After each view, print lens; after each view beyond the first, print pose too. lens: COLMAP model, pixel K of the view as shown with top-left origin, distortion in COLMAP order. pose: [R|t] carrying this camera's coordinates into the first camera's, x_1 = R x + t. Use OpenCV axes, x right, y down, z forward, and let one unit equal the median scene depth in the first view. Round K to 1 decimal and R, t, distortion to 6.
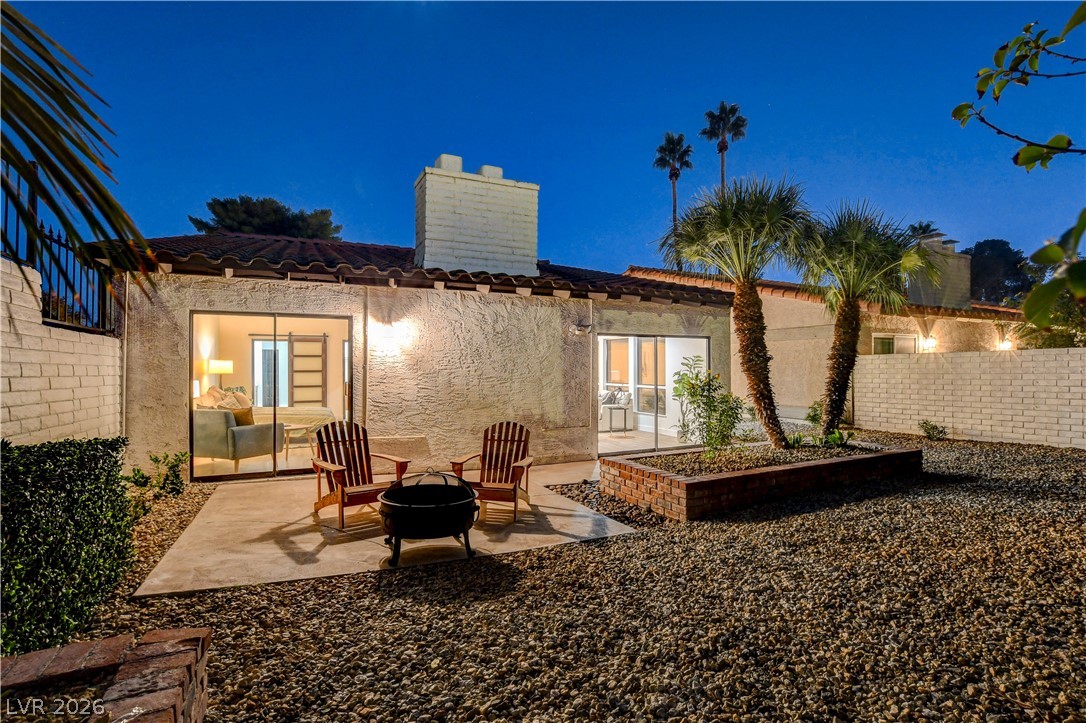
lens RADIAL K [[506.6, 0, 557.0], [0, 506.6, 360.3], [0, 0, 1]] dist [-0.035660, 0.000881]
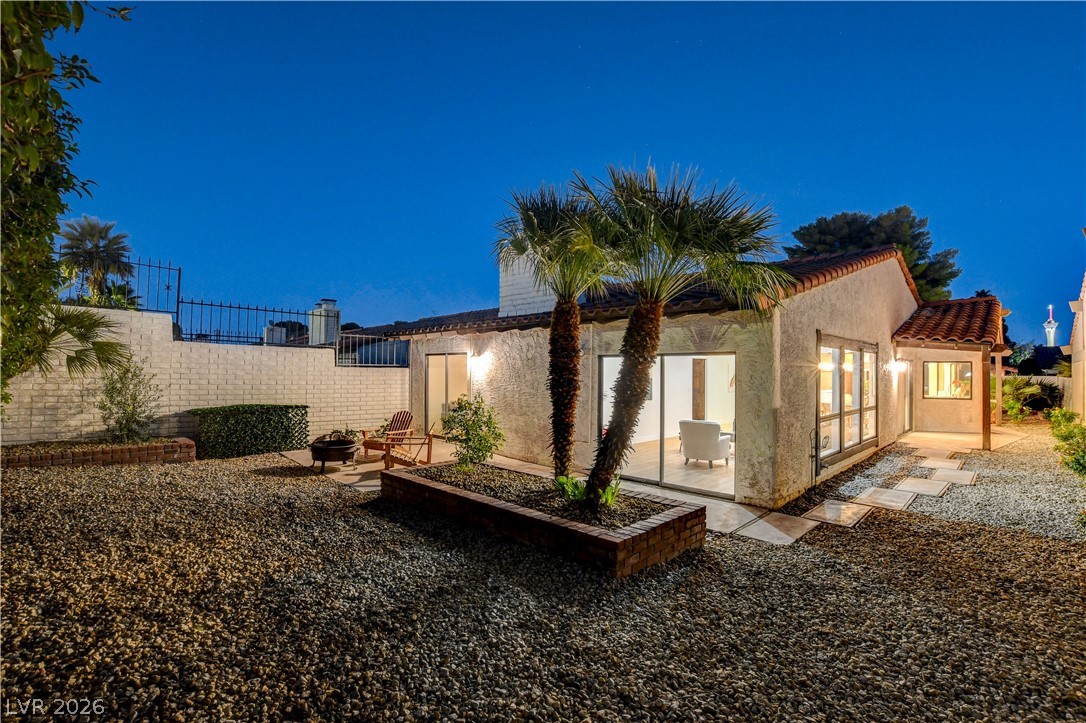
lens RADIAL K [[506.6, 0, 557.0], [0, 506.6, 360.3], [0, 0, 1]] dist [-0.035660, 0.000881]
pose [[0.344063, -0.017398, -0.938785, 1.170307], [0.001944, 0.999839, -0.017817, -0.027850], [0.938945, 0.004305, 0.344042, 0.630014]]
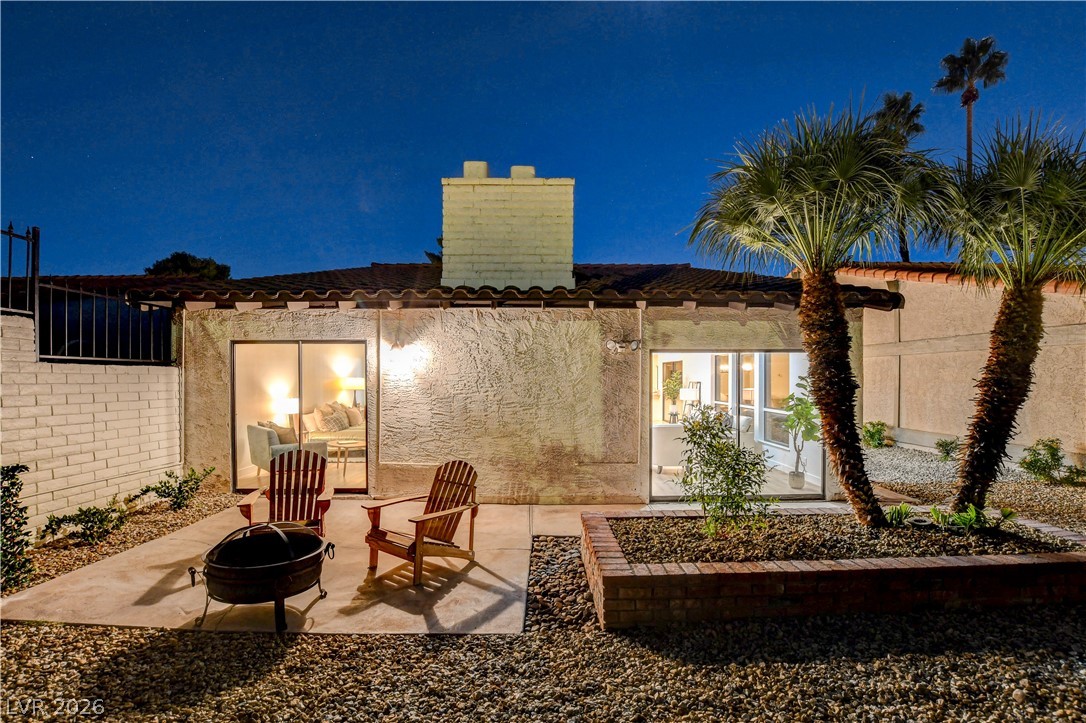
lens RADIAL K [[499.4, 0, 544.6], [0, 499.4, 378.3], [0, 0, 1]] dist [-0.027915, -0.000009]
pose [[0.909004, 0.002054, -0.416782, 0.295020], [0.004967, 0.999863, 0.015760, -0.023634], [0.416757, -0.016397, 0.908870, 0.223151]]
